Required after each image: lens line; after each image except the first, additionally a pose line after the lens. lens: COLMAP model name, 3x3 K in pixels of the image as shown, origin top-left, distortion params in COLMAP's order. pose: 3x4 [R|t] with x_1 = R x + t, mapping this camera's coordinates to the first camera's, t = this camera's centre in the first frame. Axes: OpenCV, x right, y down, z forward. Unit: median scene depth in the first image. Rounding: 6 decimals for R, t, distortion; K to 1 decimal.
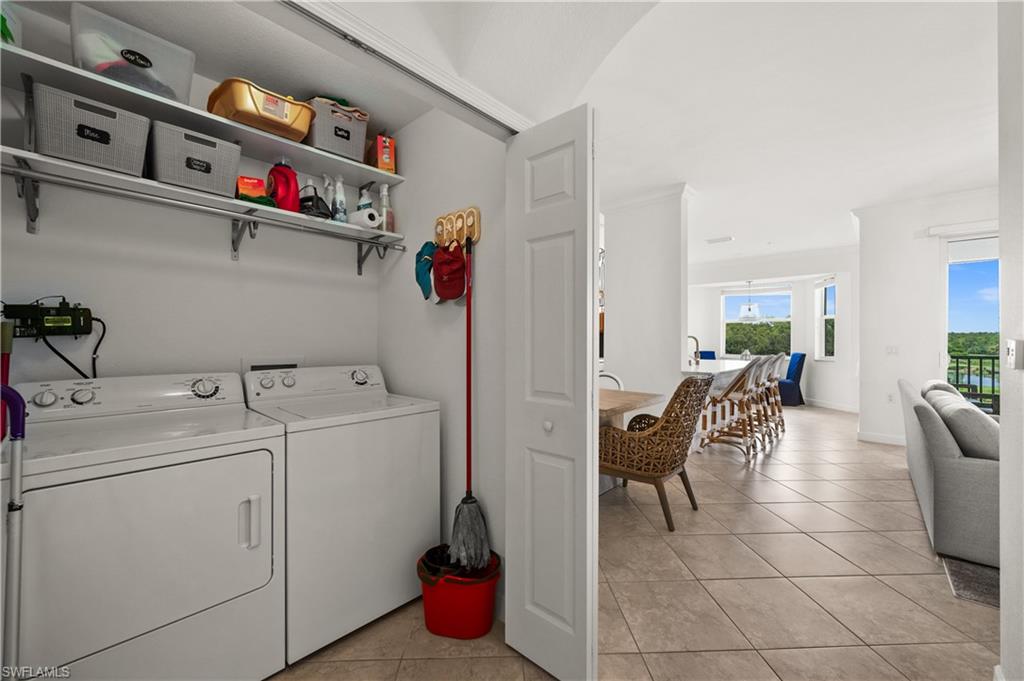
lens RADIAL K [[406.4, 0, 509.9], [0, 406.4, 341.6], [0, 0, 1]] dist [-0.002724, 0.000304]
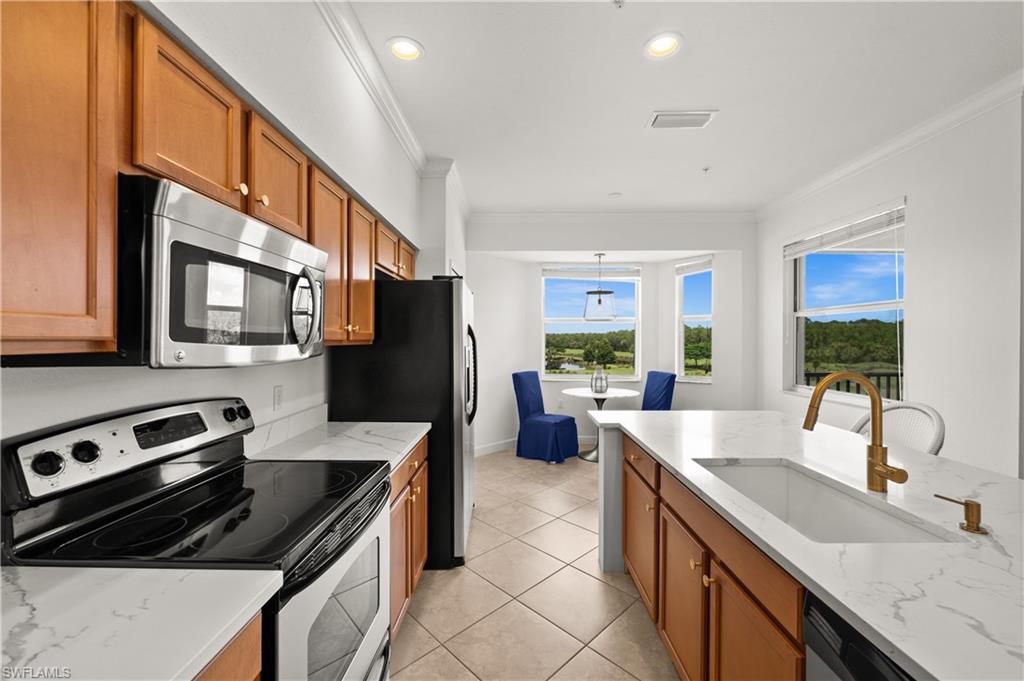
lens RADIAL K [[406.4, 0, 510.0], [0, 406.4, 340.1], [0, 0, 1]] dist [-0.002724, 0.000304]
pose [[0.740637, -0.001458, 0.671904, 0.125649], [0.003694, 0.999991, -0.001901, -0.030504], [-0.671896, 0.003890, 0.740636, 0.914840]]
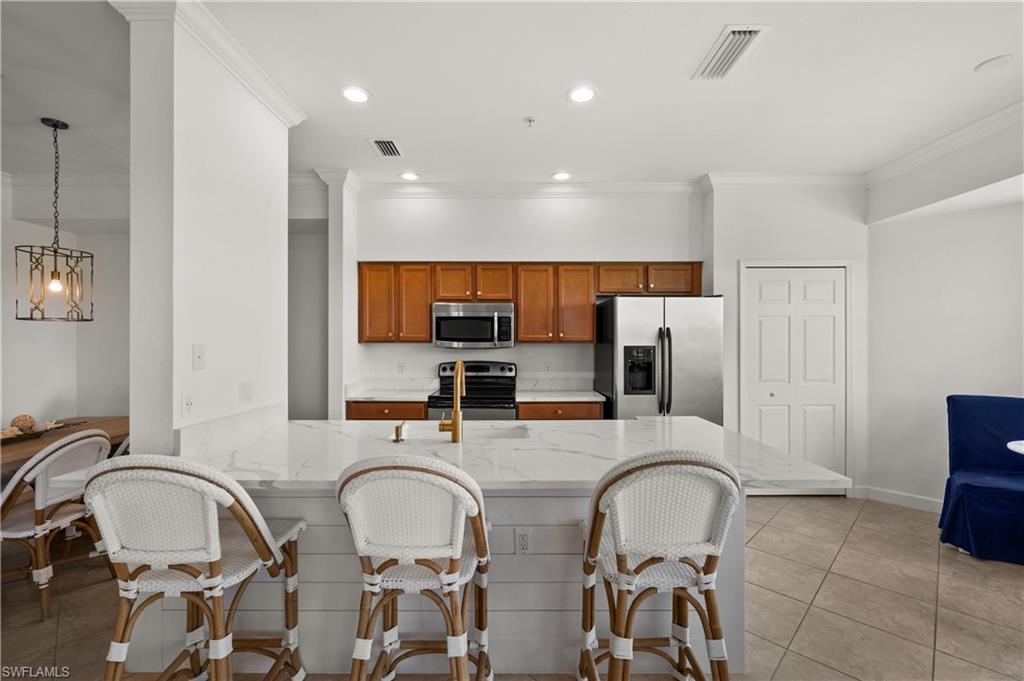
lens RADIAL K [[439.2, 0, 510.9], [0, 439.2, 342.0], [0, 0, 1]] dist [-0.000901, -0.000279]
pose [[0.681327, 0.003107, -0.731972, 0.738420], [-0.005501, 0.999984, -0.000876, -0.029231], [0.731958, 0.004624, 0.681334, 0.719196]]
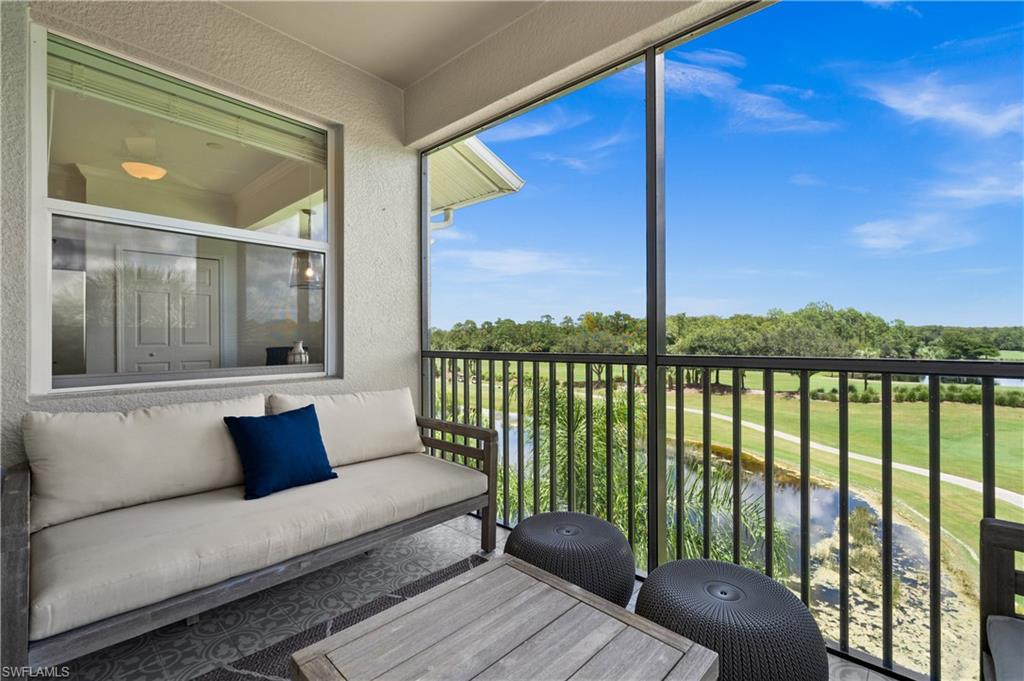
lens RADIAL K [[439.2, 0, 508.4], [0, 439.2, 341.8], [0, 0, 1]] dist [-0.000901, -0.000279]
pose [[0.999963, -0.005586, 0.006610, 1.174403], [0.005575, 0.999983, 0.001698, 0.023051], [-0.006619, -0.001661, 0.999977, 0.622492]]
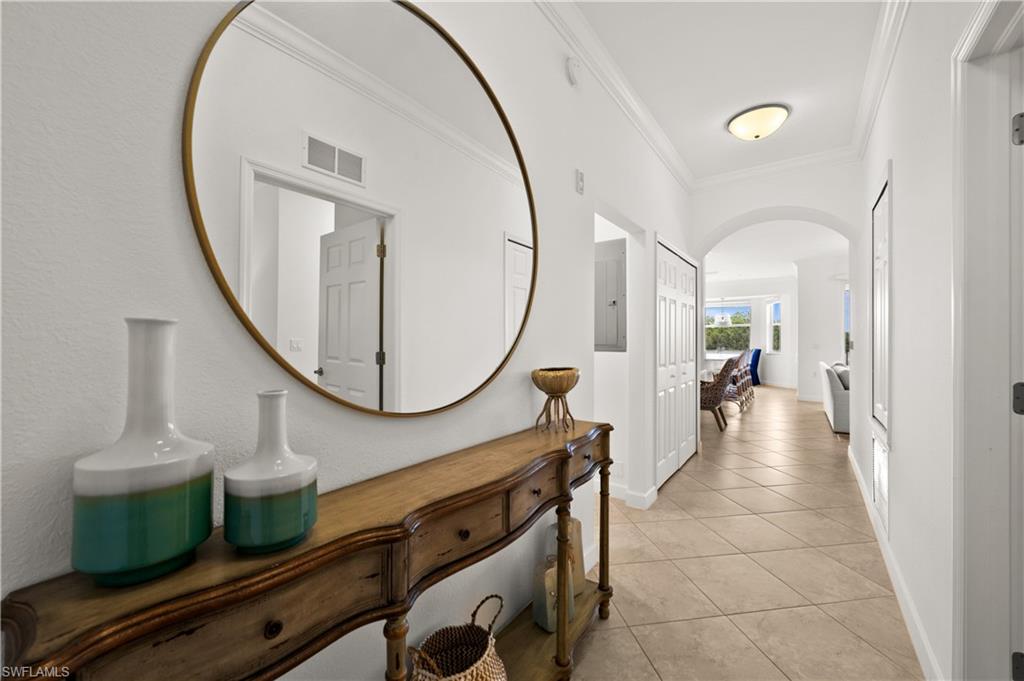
lens RADIAL K [[406.4, 0, 510.6], [0, 406.4, 334.6], [0, 0, 1]] dist [-0.002724, 0.000304]
pose [[0.993802, 0.004442, 0.111079, -0.414971], [-0.002954, 0.999904, -0.013549, -0.000487], [-0.111129, 0.013137, 0.993719, -0.436707]]
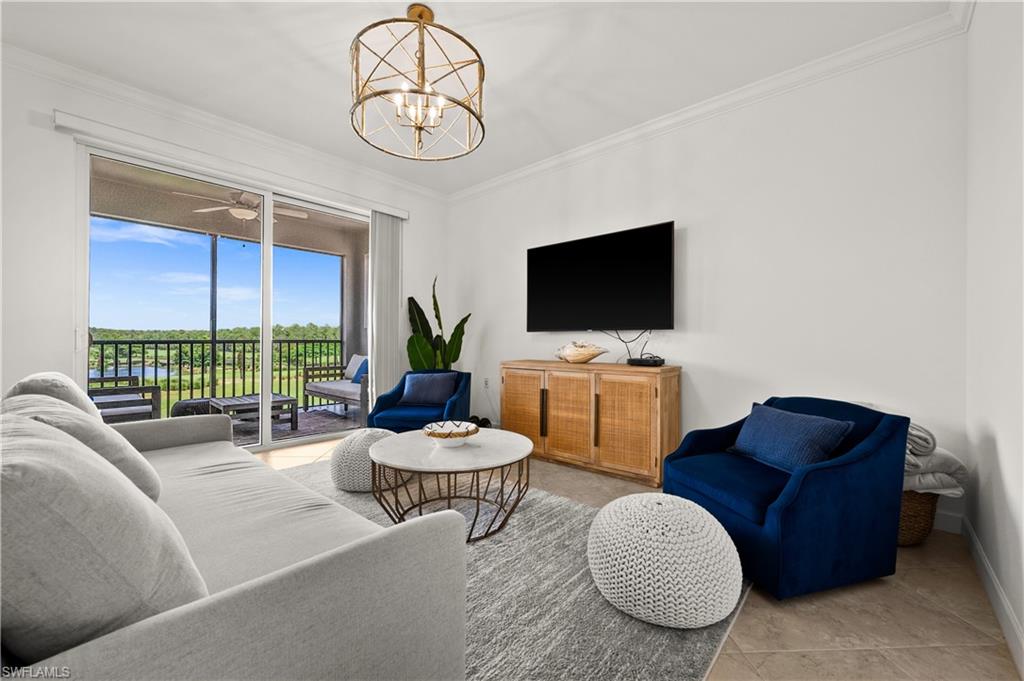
lens RADIAL K [[406.4, 0, 514.8], [0, 406.4, 341.4], [0, 0, 1]] dist [-0.002724, 0.000304]
pose [[-0.021744, -0.004283, 0.999754, 0.354150], [-0.000294, 0.999991, 0.004277, 0.032991], [-0.999764, -0.000201, -0.021745, 0.278527]]
